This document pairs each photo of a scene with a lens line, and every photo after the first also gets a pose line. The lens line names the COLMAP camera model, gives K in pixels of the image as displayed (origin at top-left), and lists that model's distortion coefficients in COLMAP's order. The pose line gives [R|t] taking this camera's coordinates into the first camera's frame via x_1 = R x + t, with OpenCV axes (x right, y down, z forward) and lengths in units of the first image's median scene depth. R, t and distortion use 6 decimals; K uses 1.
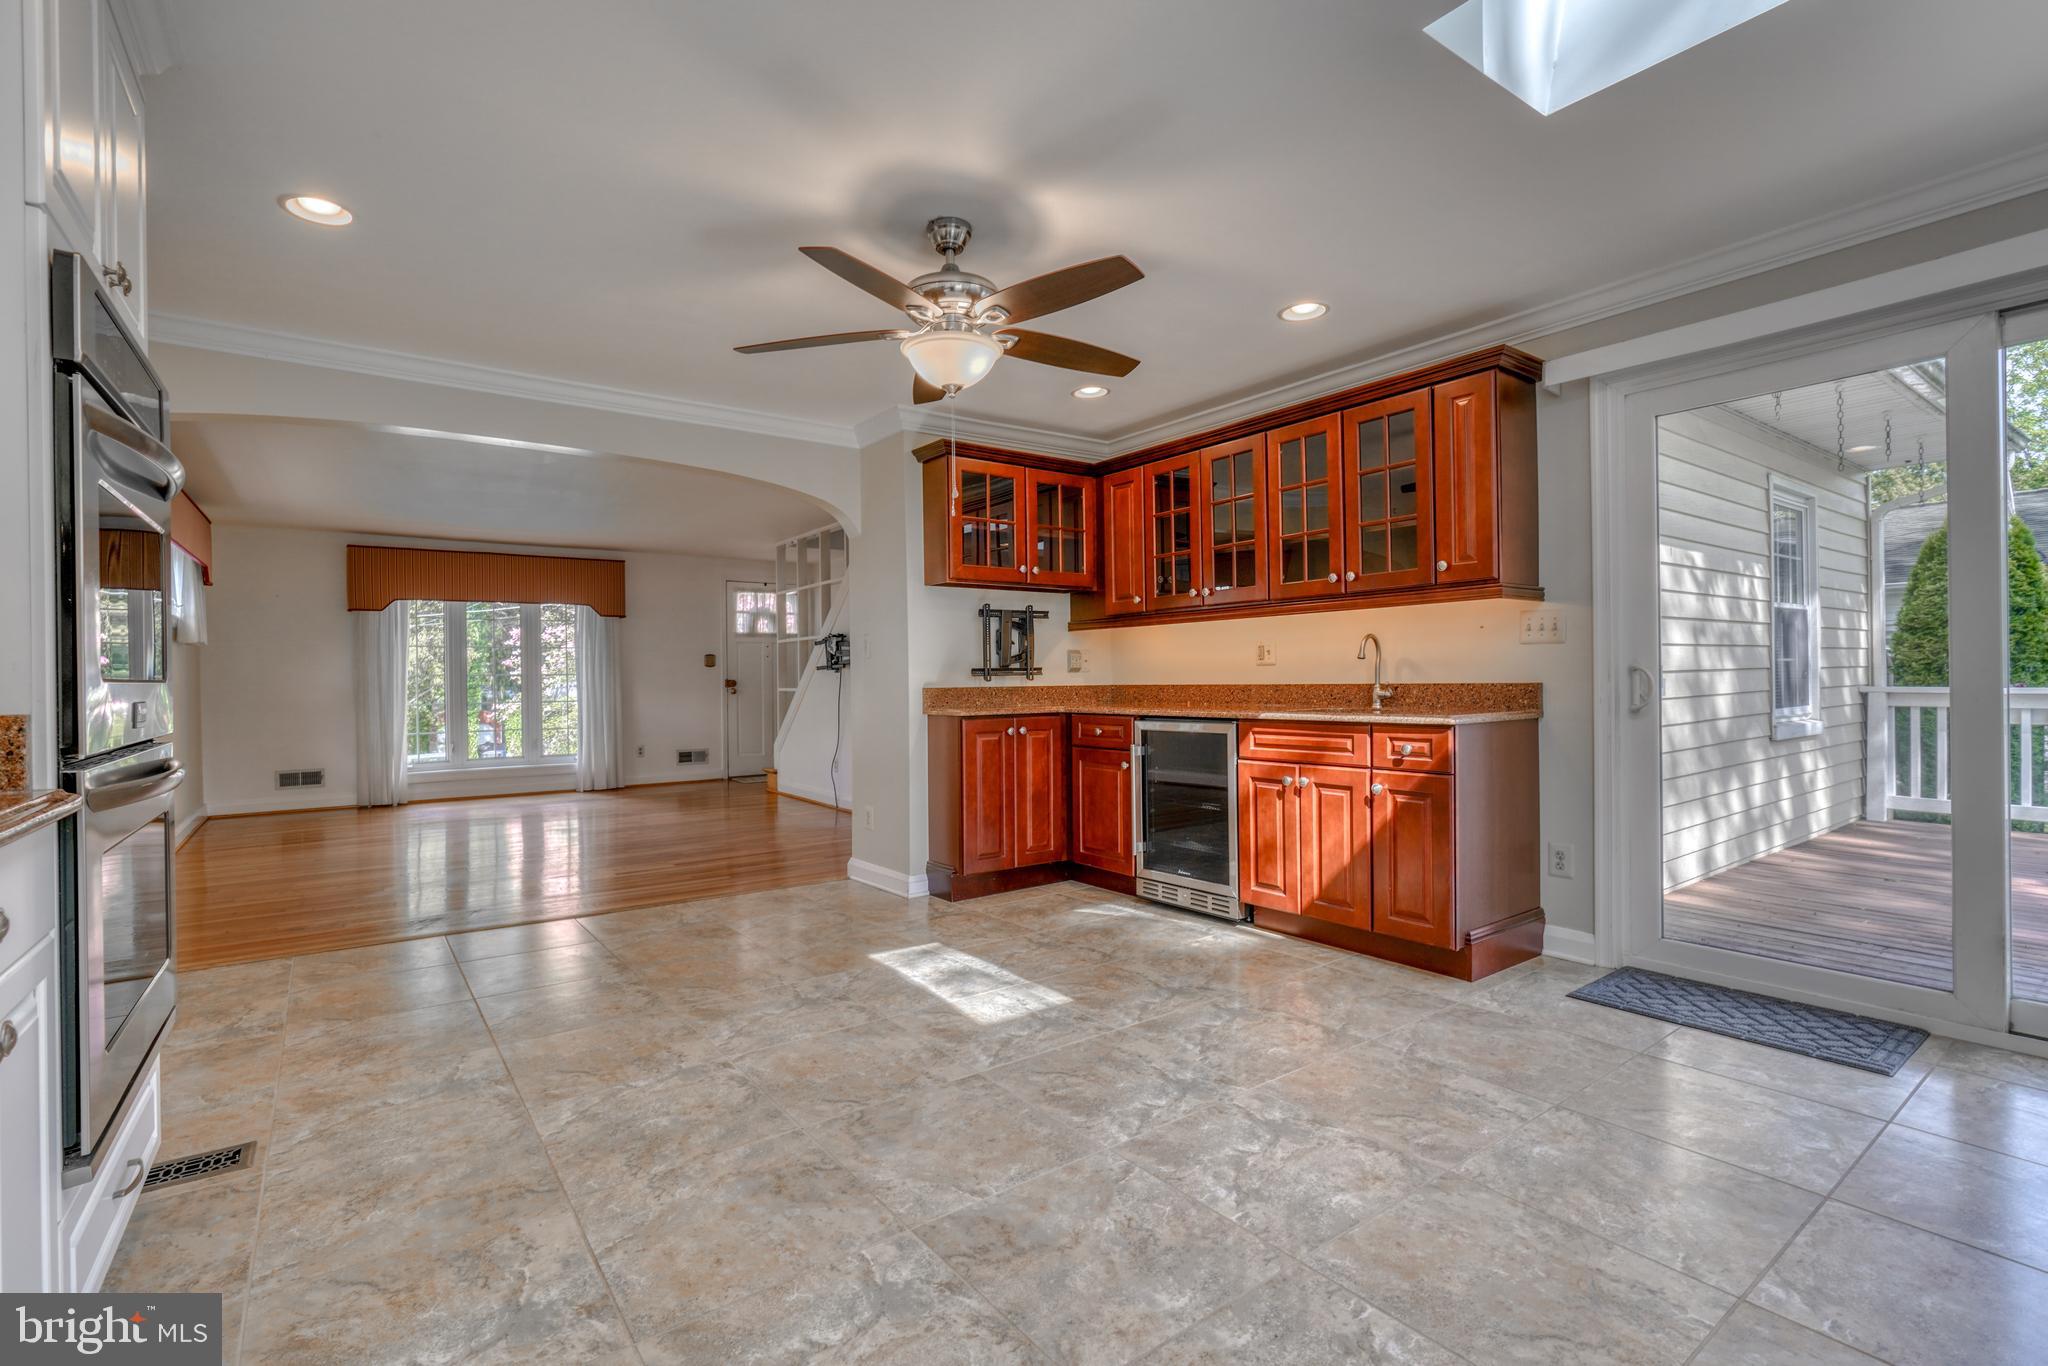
lens RADIAL K [[932.0, 0, 1016.1], [0, 932.0, 691.1], [0, 0, 1]] dist [-0.015677, 0.001251]
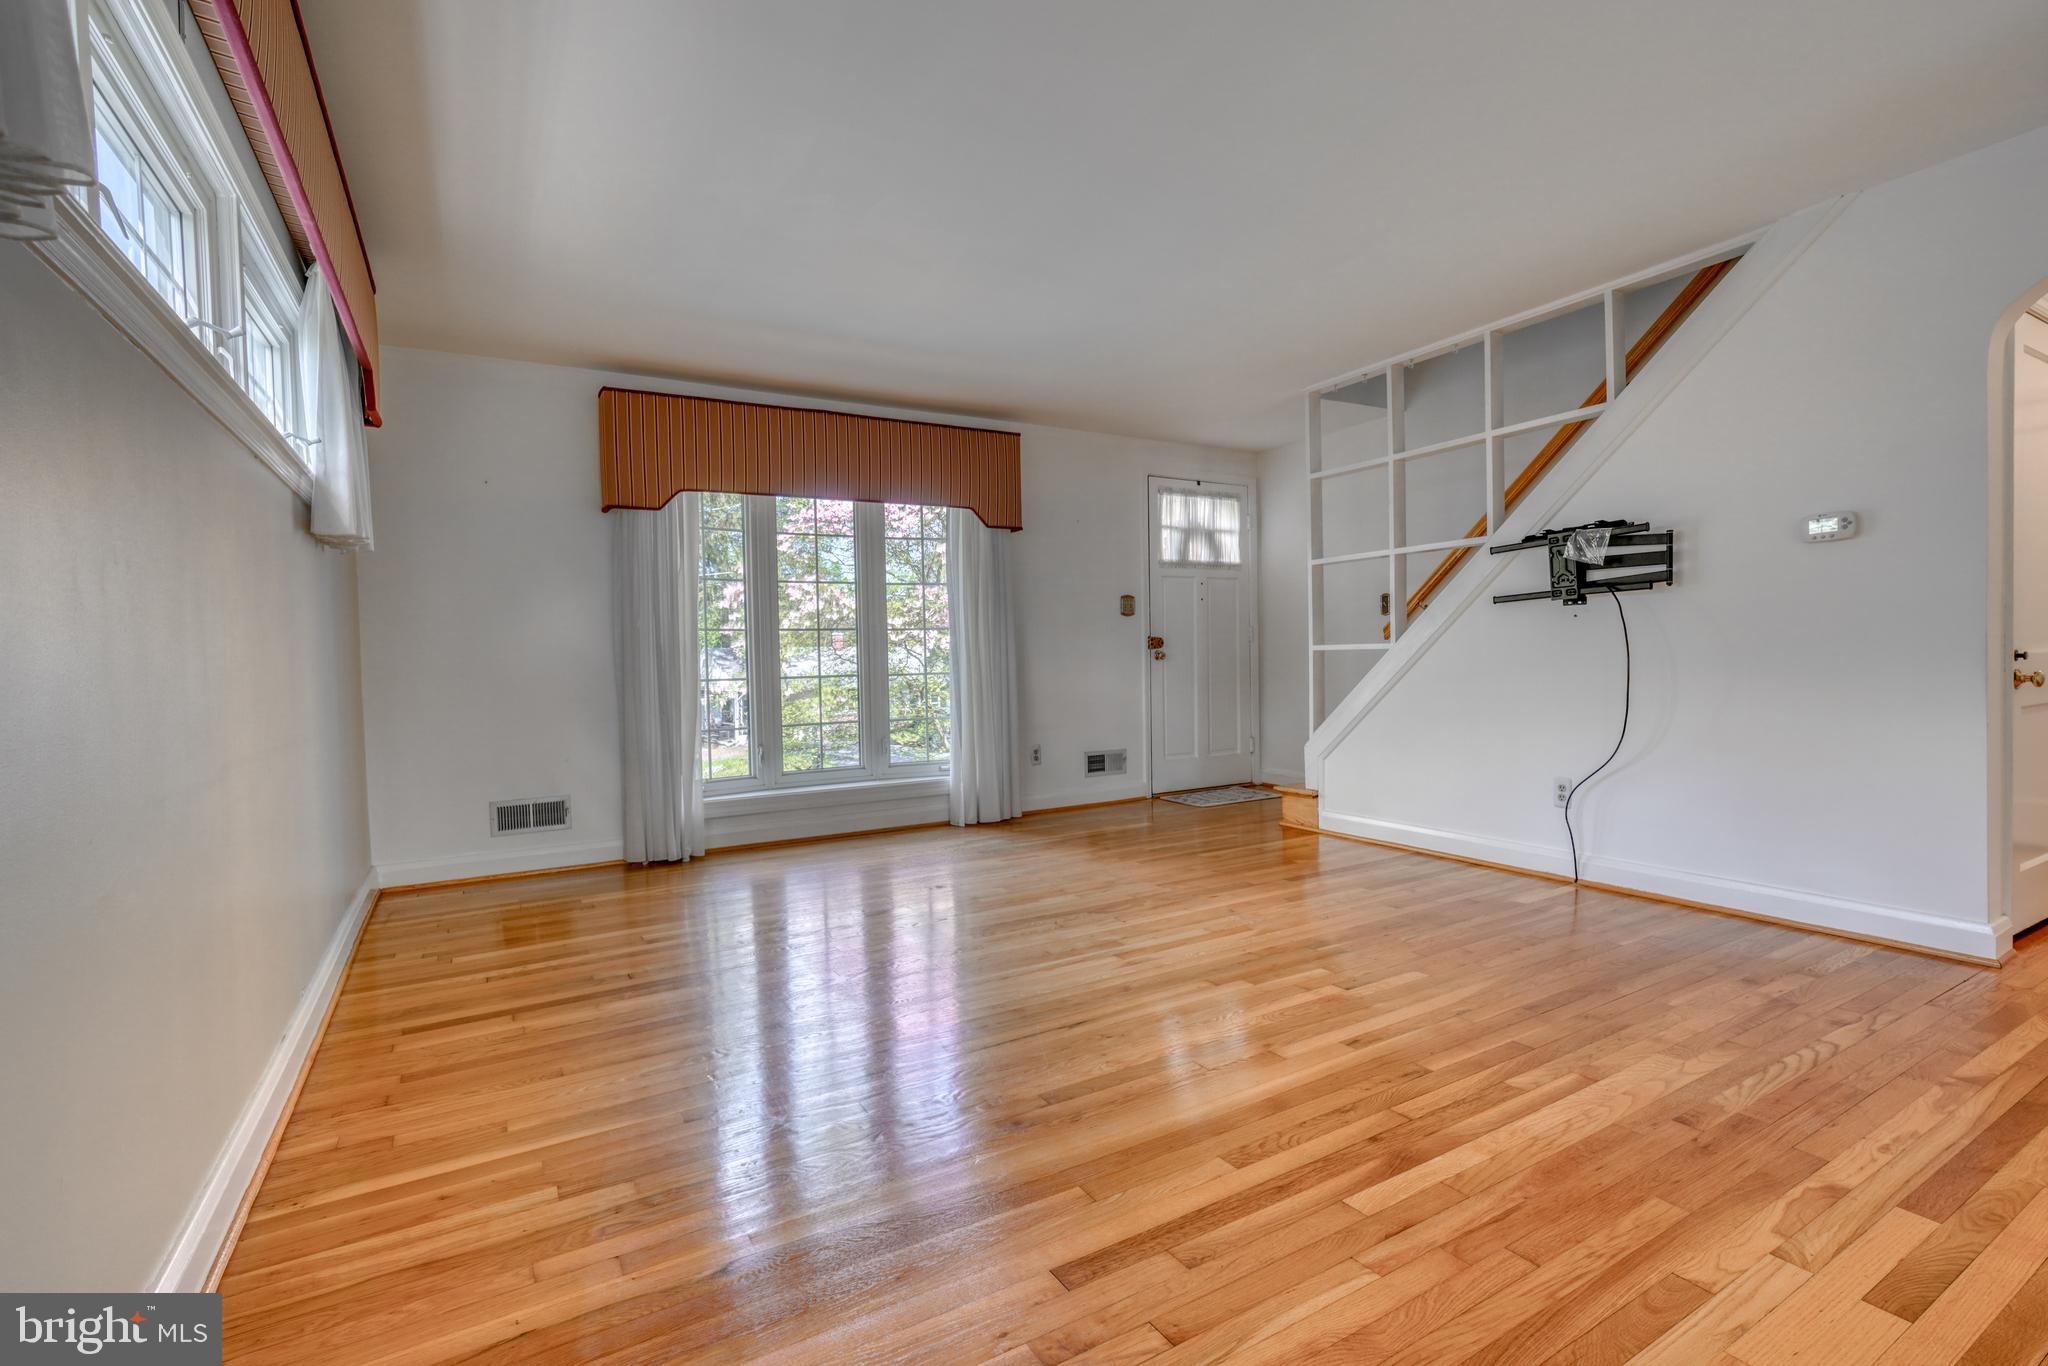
lens RADIAL K [[932.0, 0, 1014.2], [0, 932.0, 688.8], [0, 0, 1]] dist [-0.015677, 0.001251]
pose [[0.994441, -0.008652, -0.104936, -0.368352], [0.010974, 0.999707, 0.021572, 0.008569], [0.104718, -0.022604, 0.994245, 0.411941]]
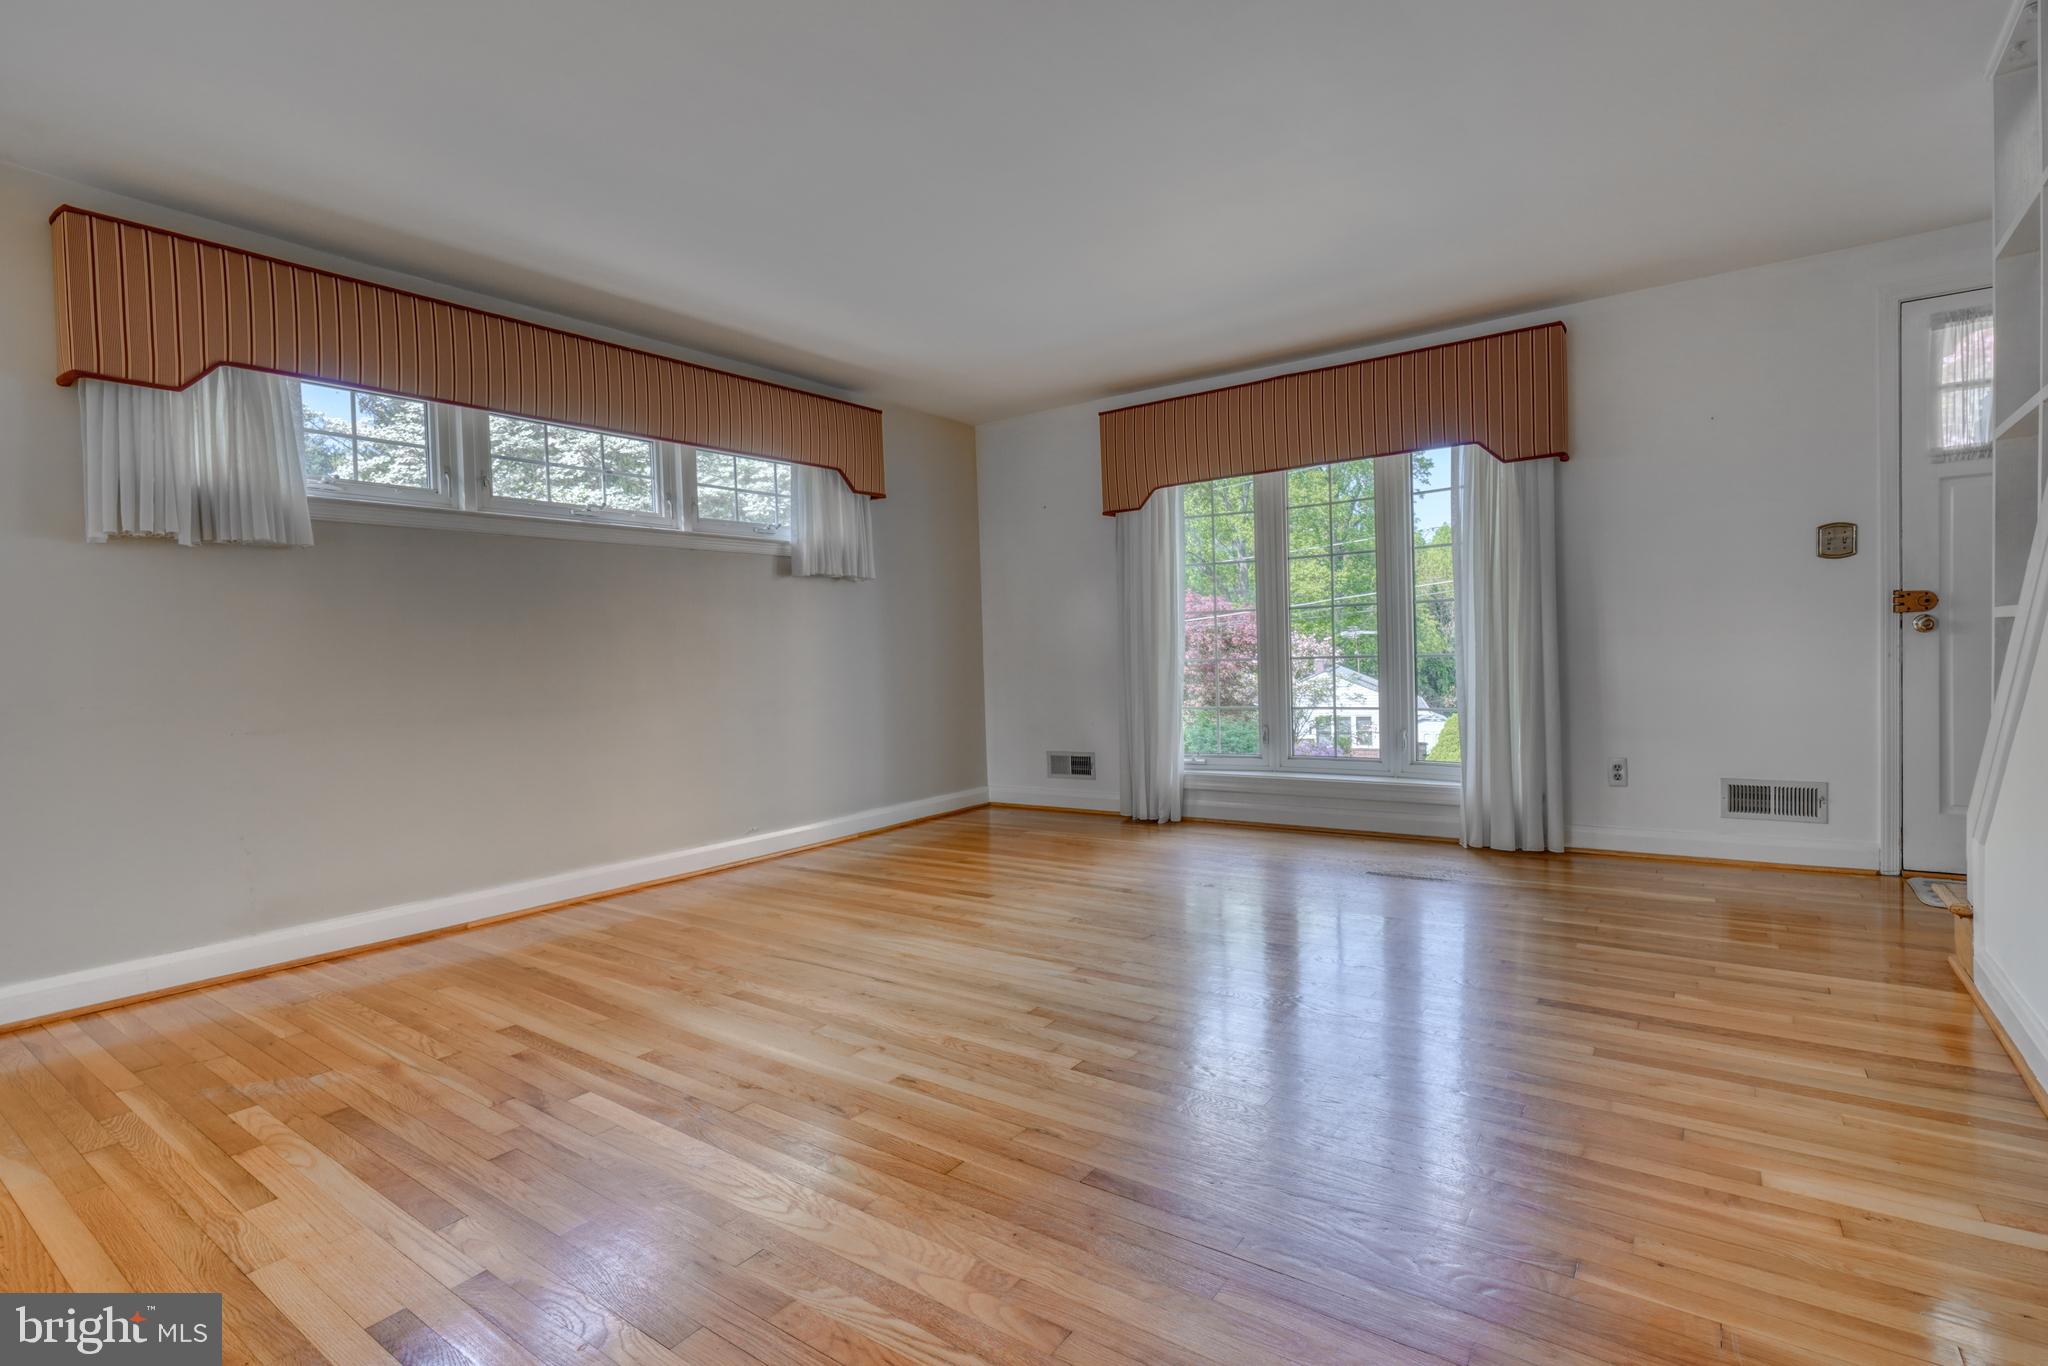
lens RADIAL K [[984.9, 0, 981.7], [0, 984.9, 684.7], [0, 0, 1]] dist [-0.009806, 0.000876]
pose [[0.288218, 0.032416, -0.957016, -0.065069], [0.016476, 0.999111, 0.038804, 0.003017], [0.957423, -0.026952, 0.287428, 0.620991]]
